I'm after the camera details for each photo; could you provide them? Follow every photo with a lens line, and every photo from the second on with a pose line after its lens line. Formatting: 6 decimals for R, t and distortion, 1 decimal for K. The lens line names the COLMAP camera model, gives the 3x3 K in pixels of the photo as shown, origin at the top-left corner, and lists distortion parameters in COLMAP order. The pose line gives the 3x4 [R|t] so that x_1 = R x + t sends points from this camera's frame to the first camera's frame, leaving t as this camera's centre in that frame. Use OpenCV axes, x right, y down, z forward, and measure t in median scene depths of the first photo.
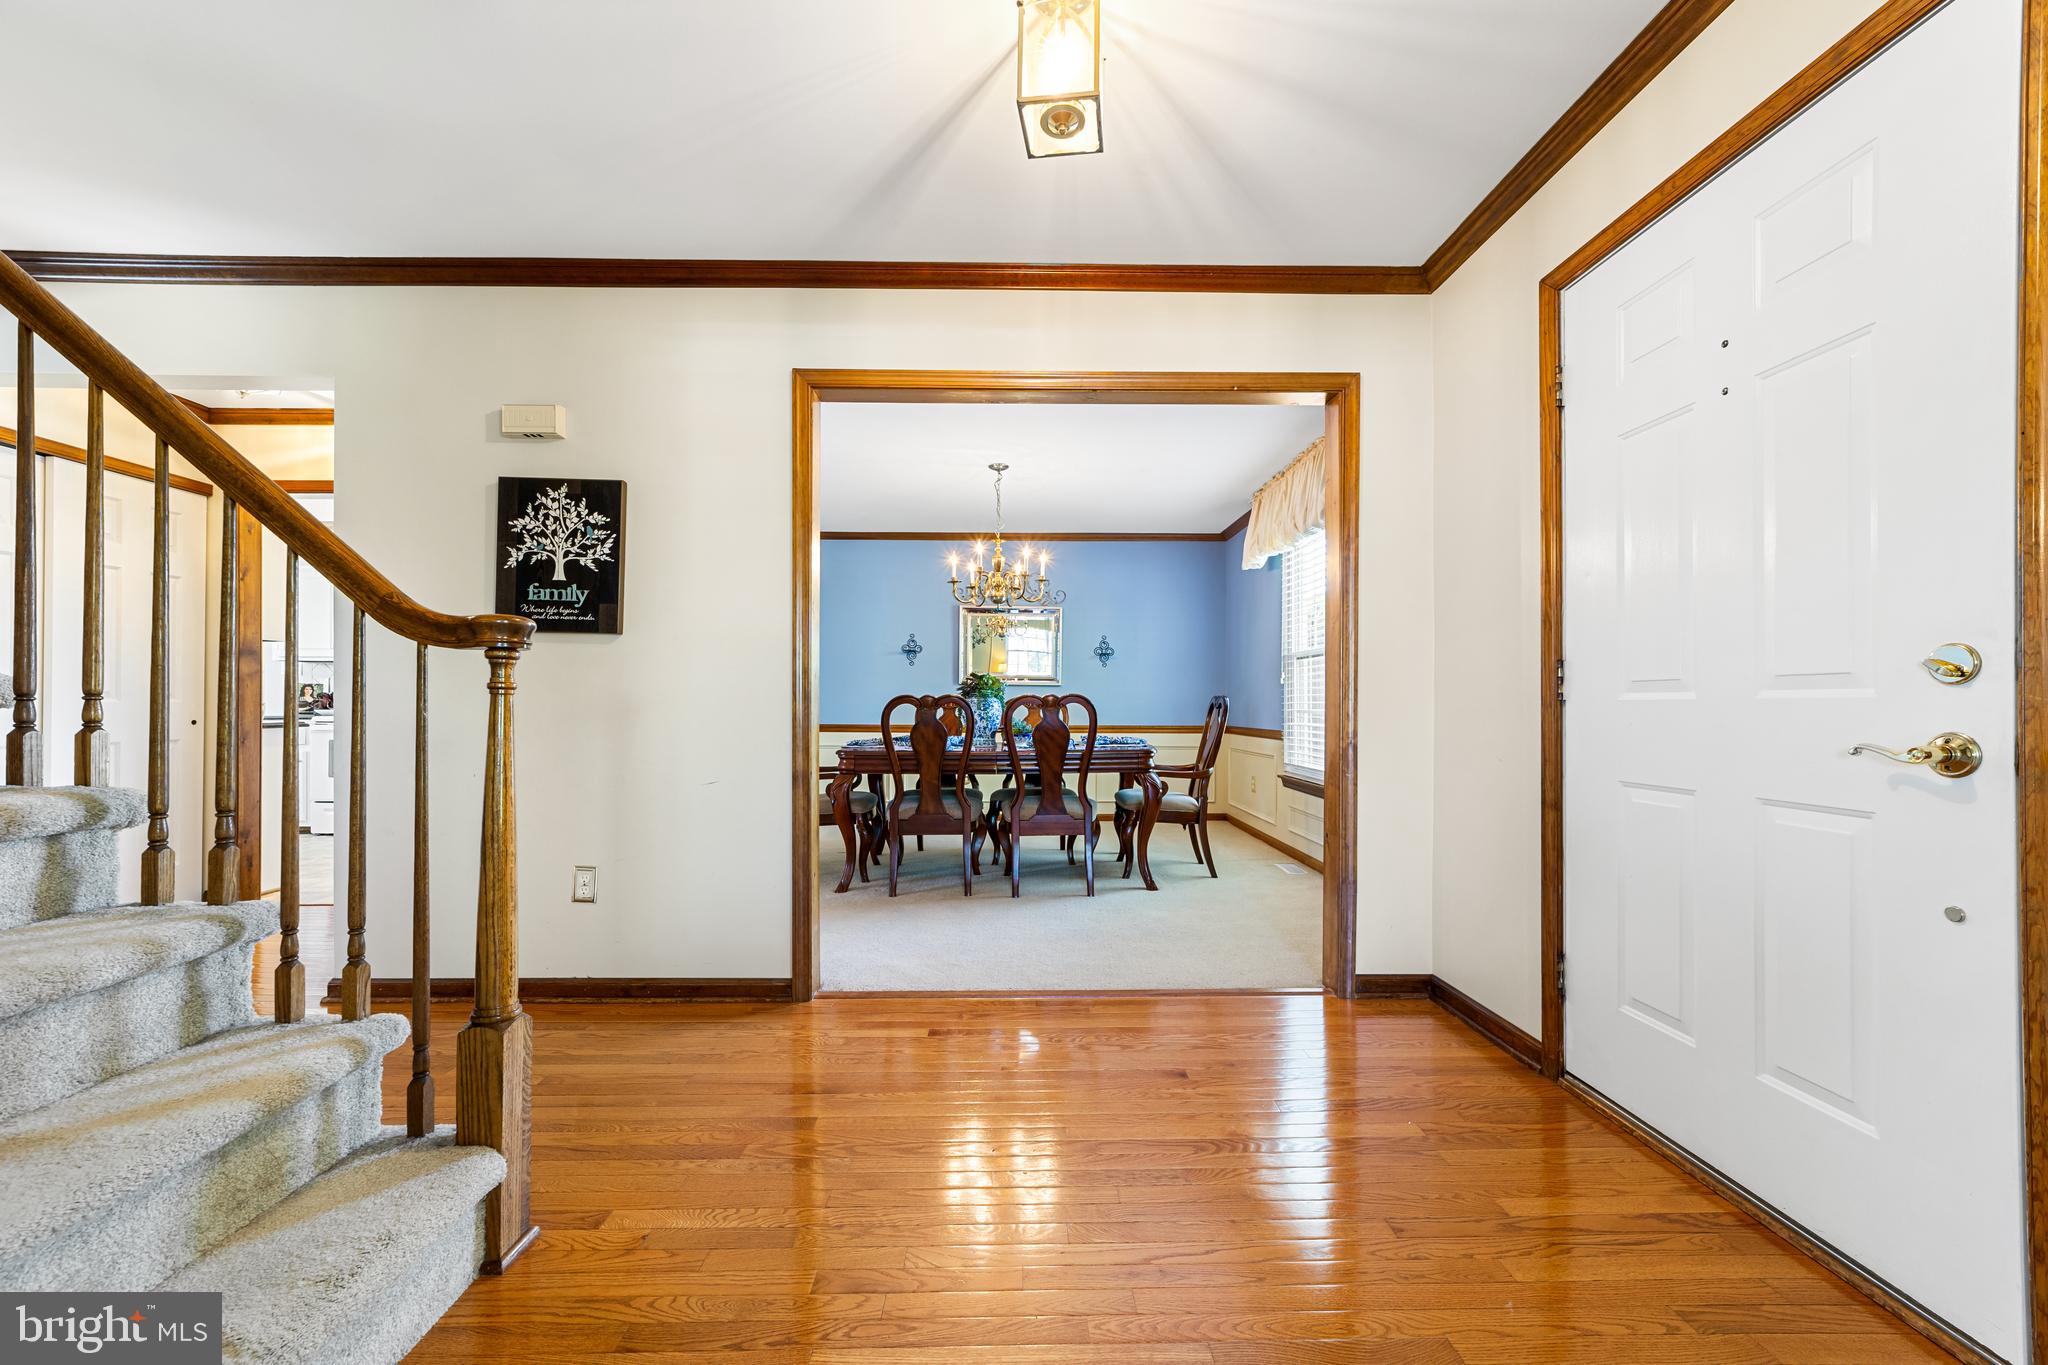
lens RADIAL K [[798.1, 0, 1024.5], [0, 798.1, 695.2], [0, 0, 1]] dist [-0.014466, 0.008062]
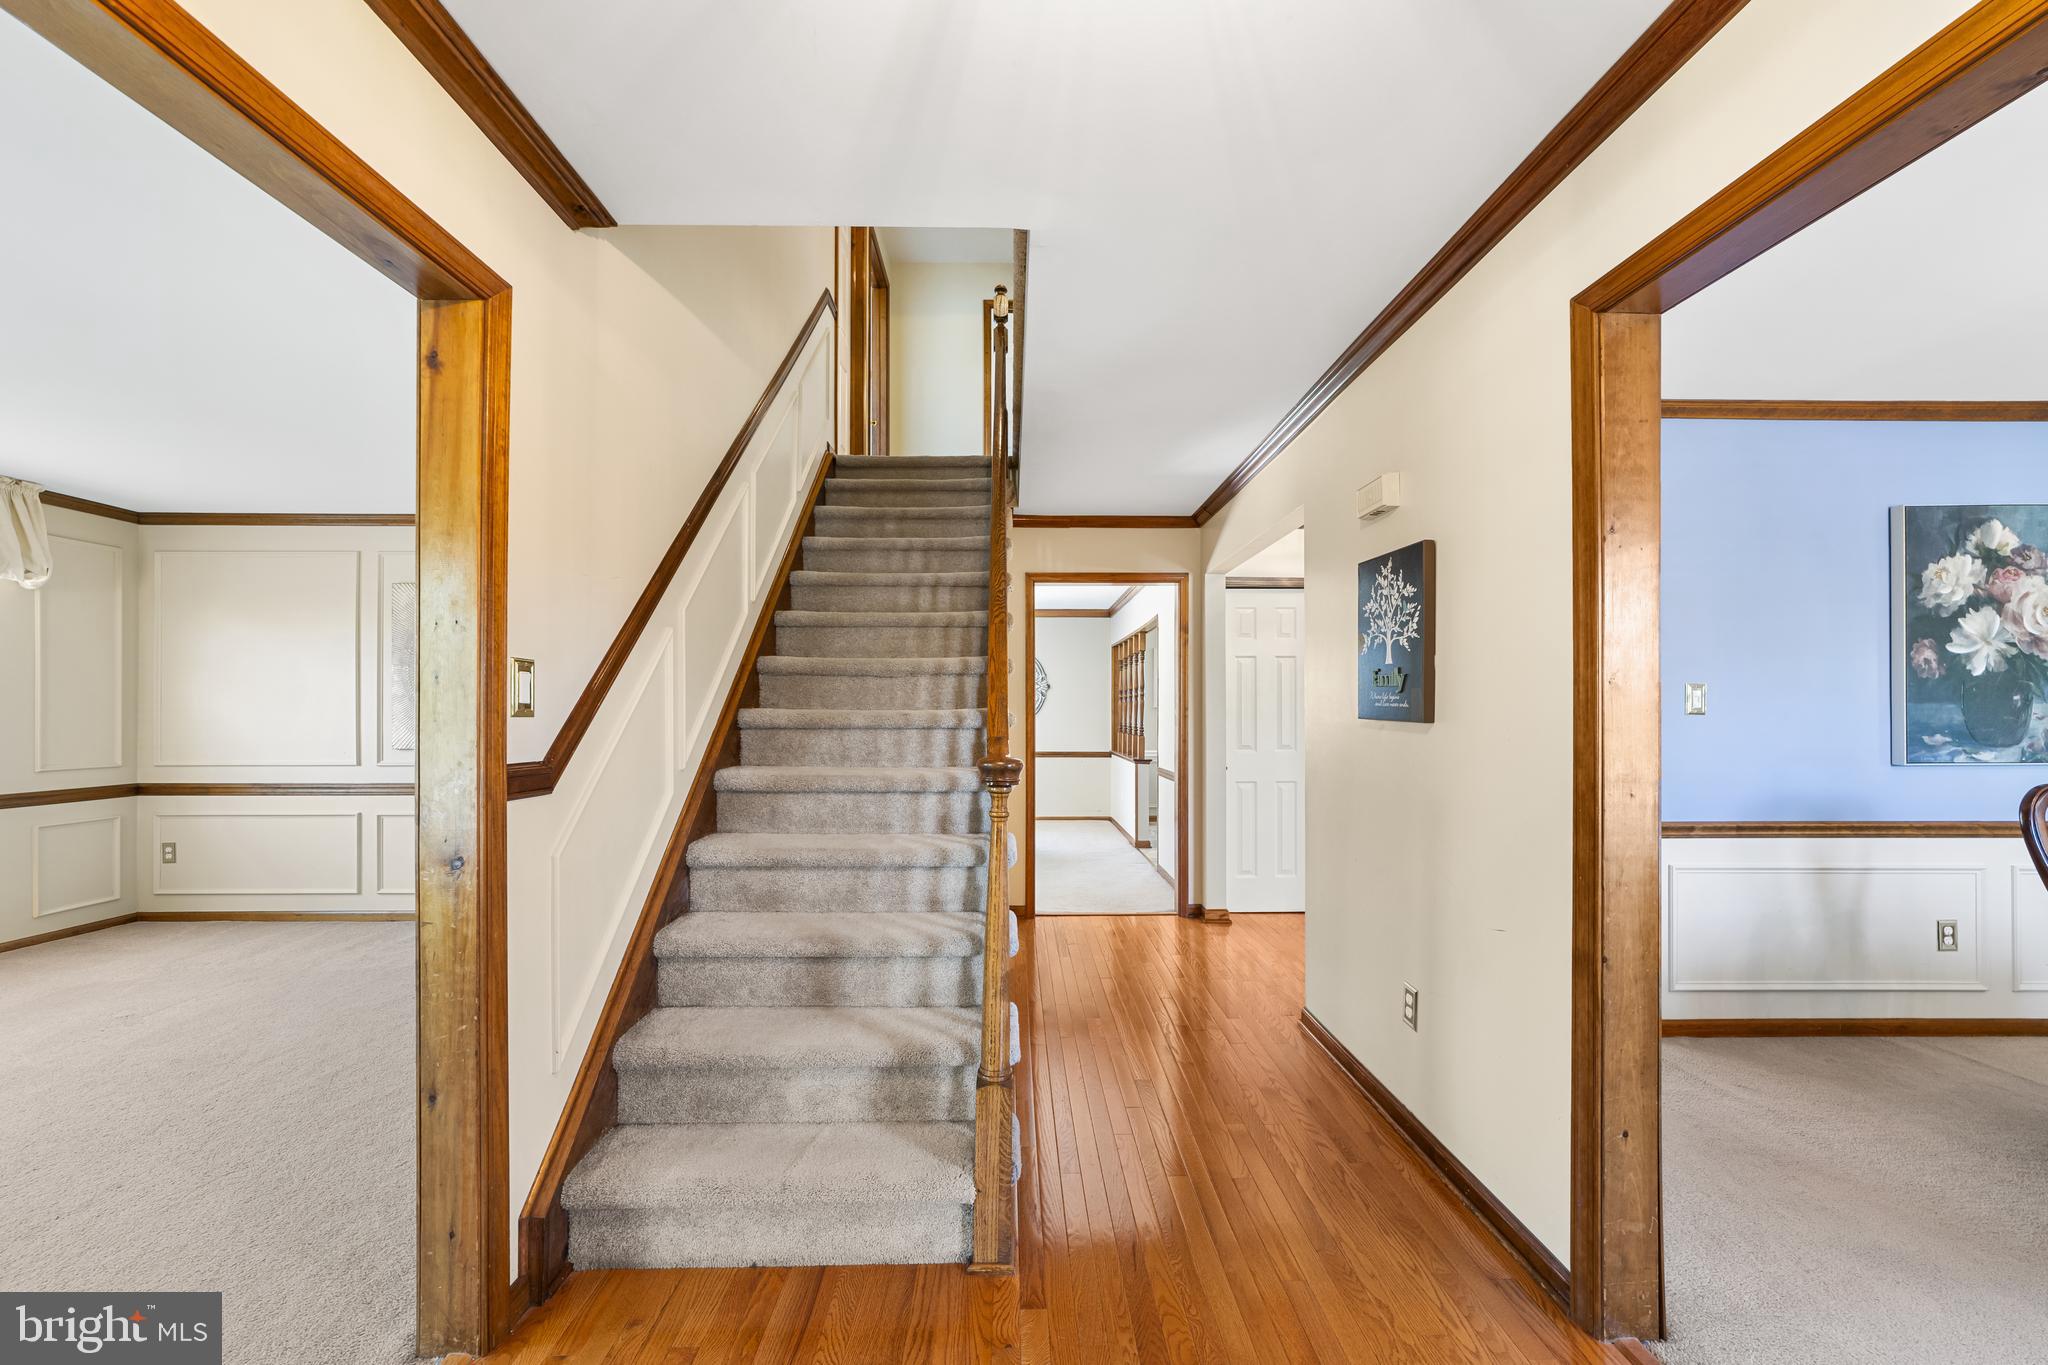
lens RADIAL K [[798.1, 0, 1024.6], [0, 798.1, 709.4], [0, 0, 1]] dist [-0.014466, 0.008062]
pose [[0.009823, 0.000575, -0.999952, 0.327784], [0.006831, 0.999976, 0.000642, -0.095733], [0.999928, -0.006837, 0.009819, 0.570665]]
